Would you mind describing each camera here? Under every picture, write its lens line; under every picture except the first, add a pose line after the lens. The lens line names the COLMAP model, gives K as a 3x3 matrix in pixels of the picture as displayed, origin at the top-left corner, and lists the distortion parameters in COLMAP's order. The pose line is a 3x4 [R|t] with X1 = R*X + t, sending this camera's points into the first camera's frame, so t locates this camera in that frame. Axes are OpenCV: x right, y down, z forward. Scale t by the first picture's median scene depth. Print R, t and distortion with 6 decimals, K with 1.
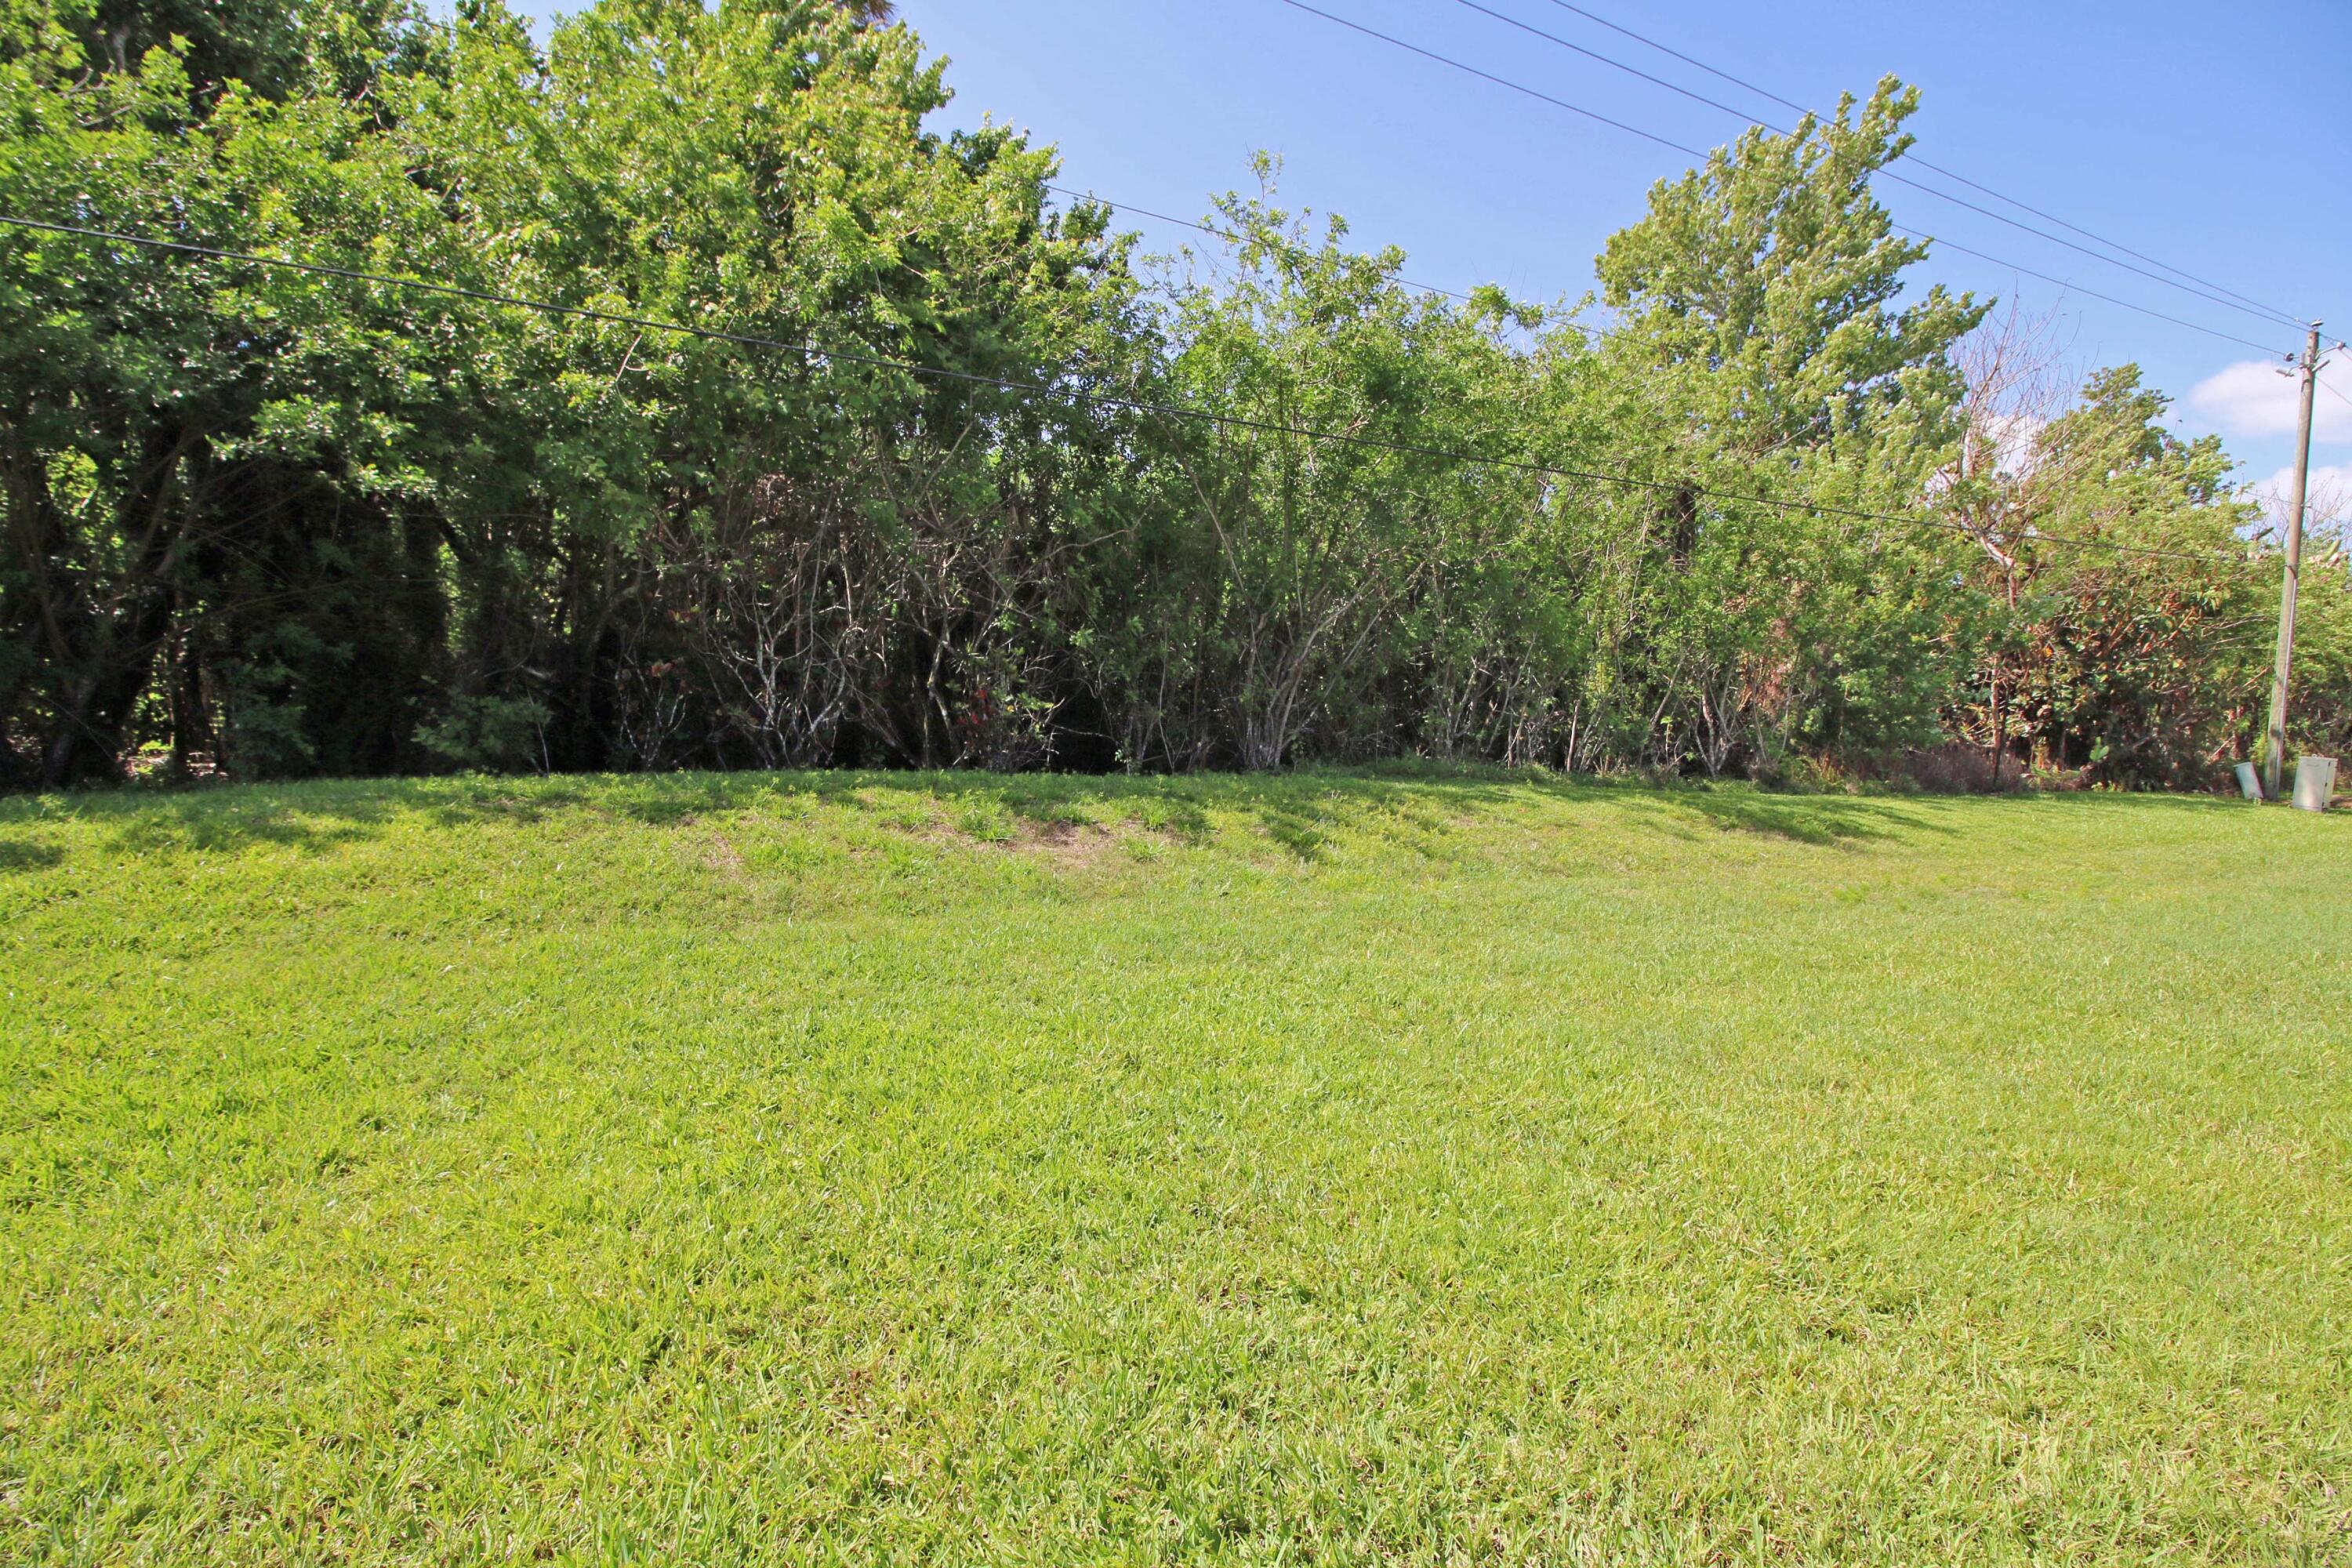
lens RADIAL K [[1078.4, 0, 1173.6], [0, 1078.4, 785.3], [0, 0, 1]] dist [0.003620, 0.000123]
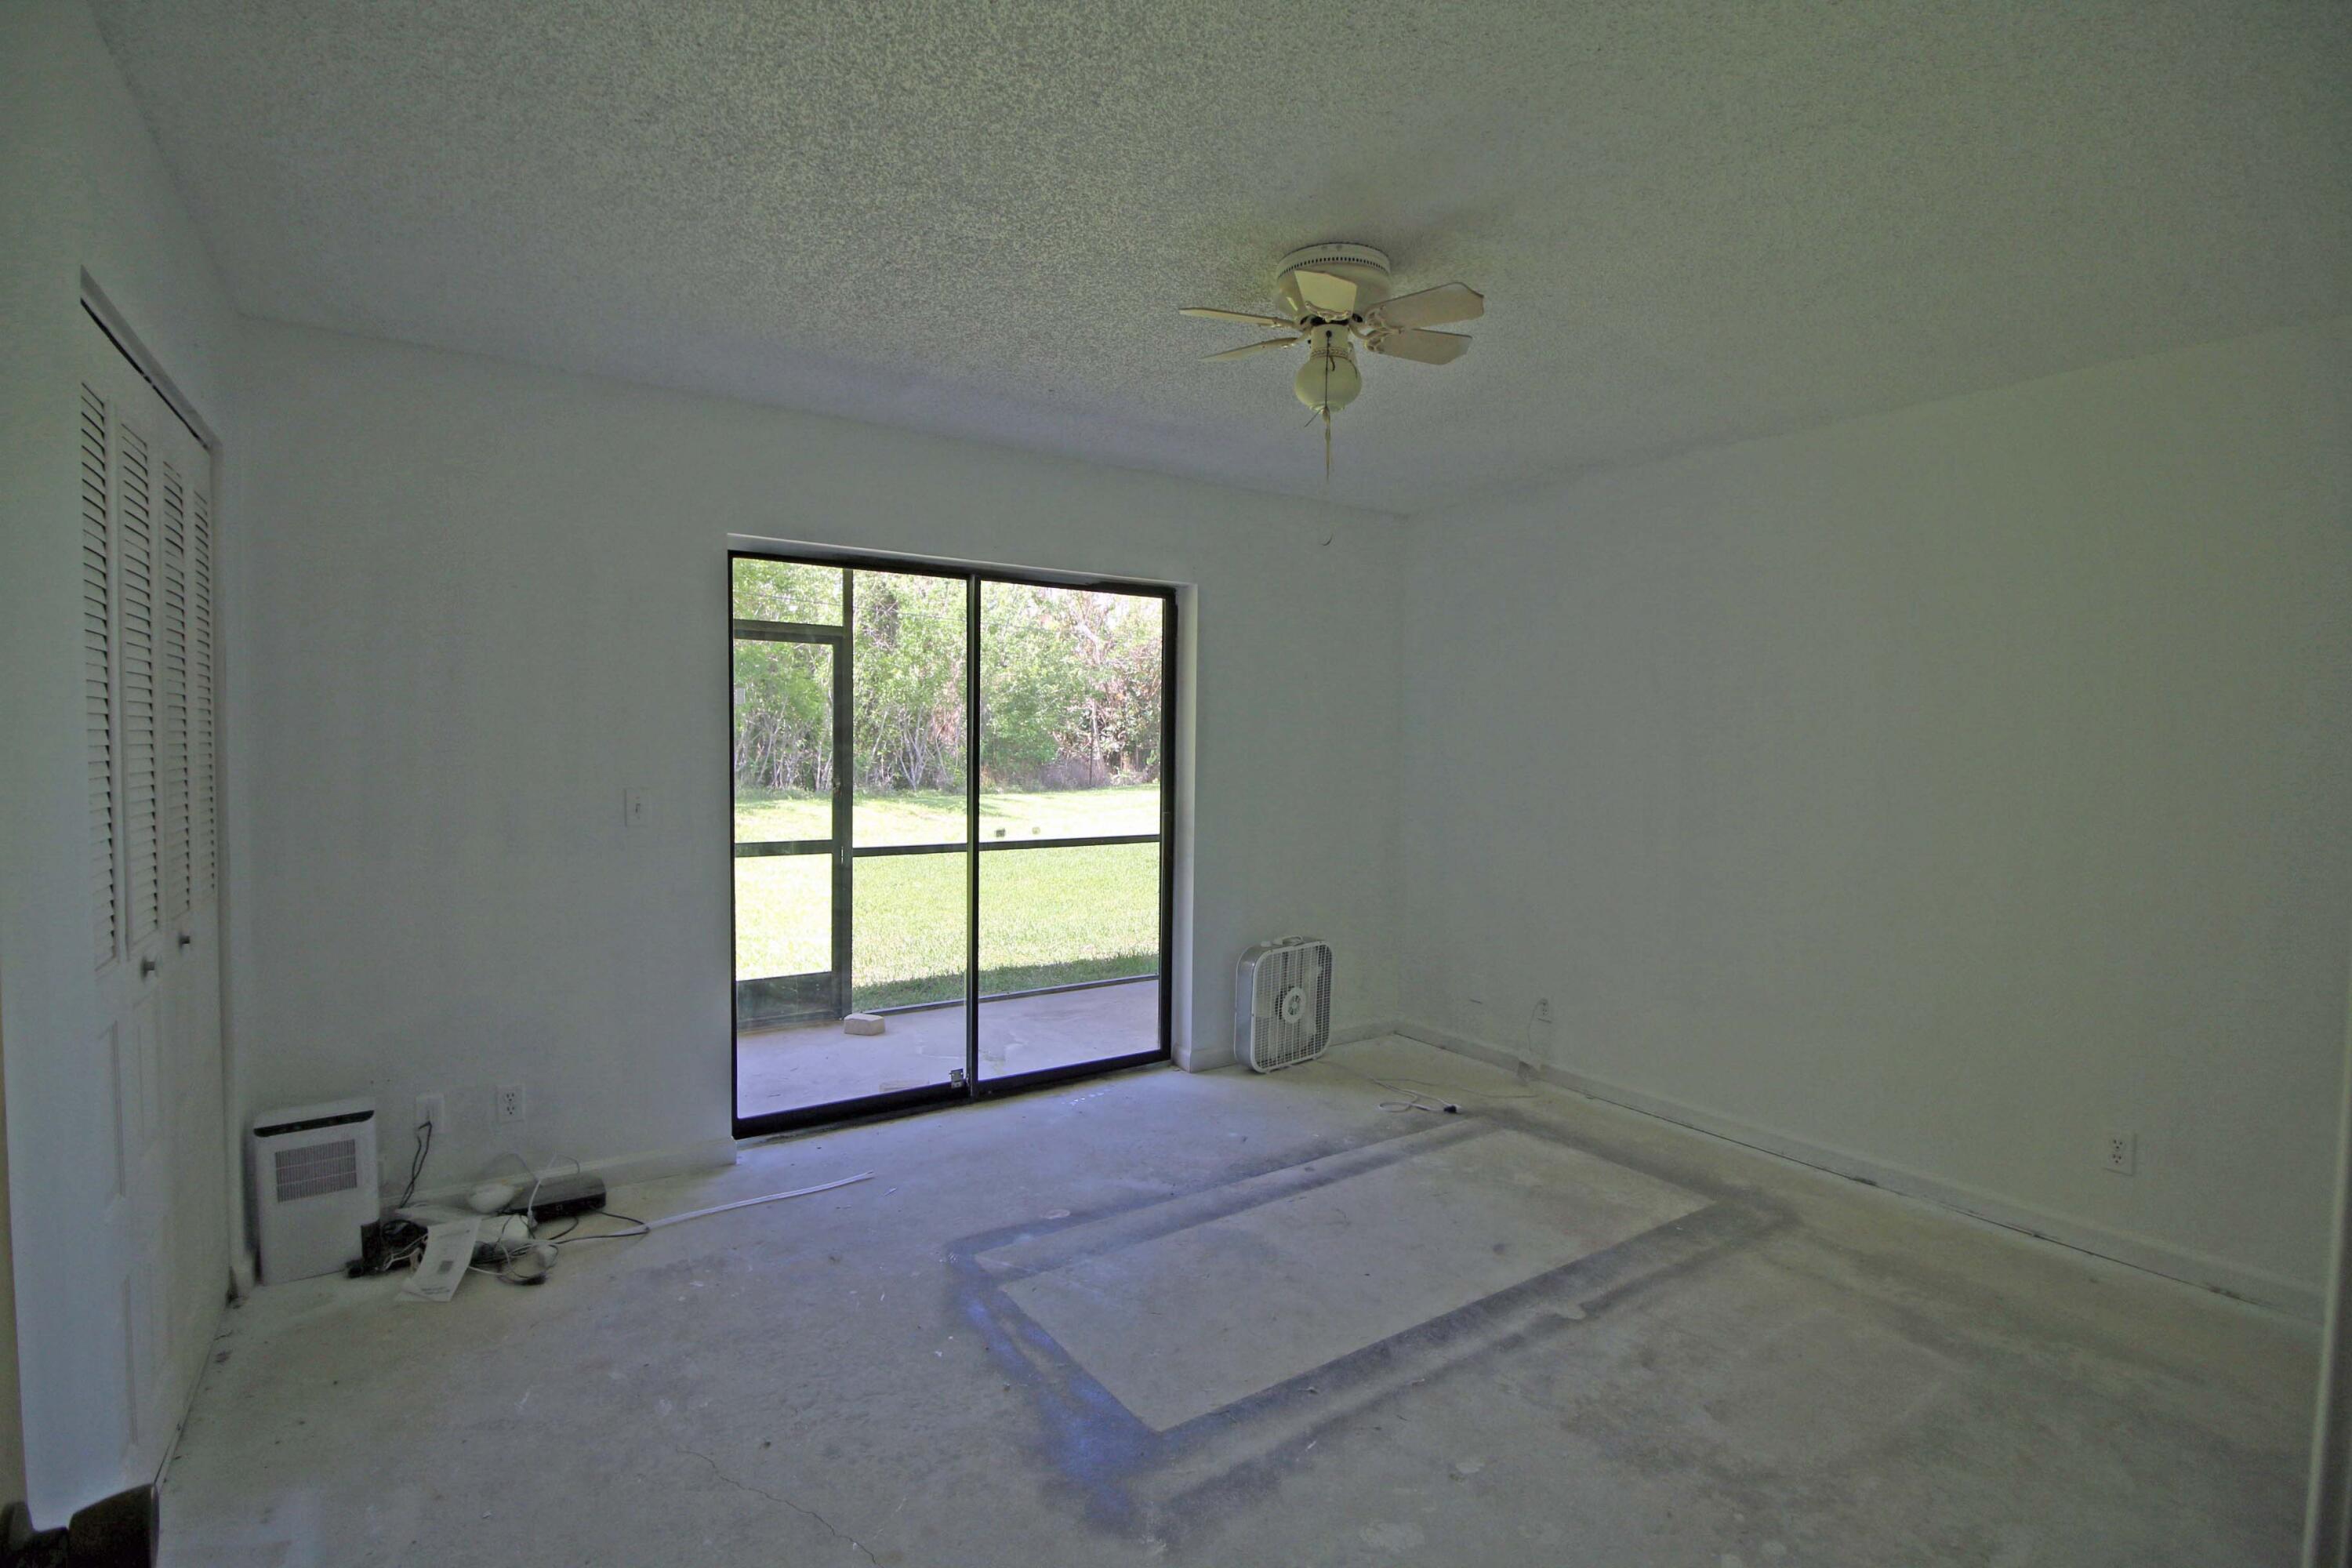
lens RADIAL K [[1078.4, 0, 1174.9], [0, 1078.4, 778.3], [0, 0, 1]] dist [0.003620, 0.000123]
pose [[0.791336, -0.058818, 0.608545, -0.085062], [0.081110, 0.996663, -0.009143, 0.014225], [-0.605977, 0.056594, 0.793467, -0.278223]]
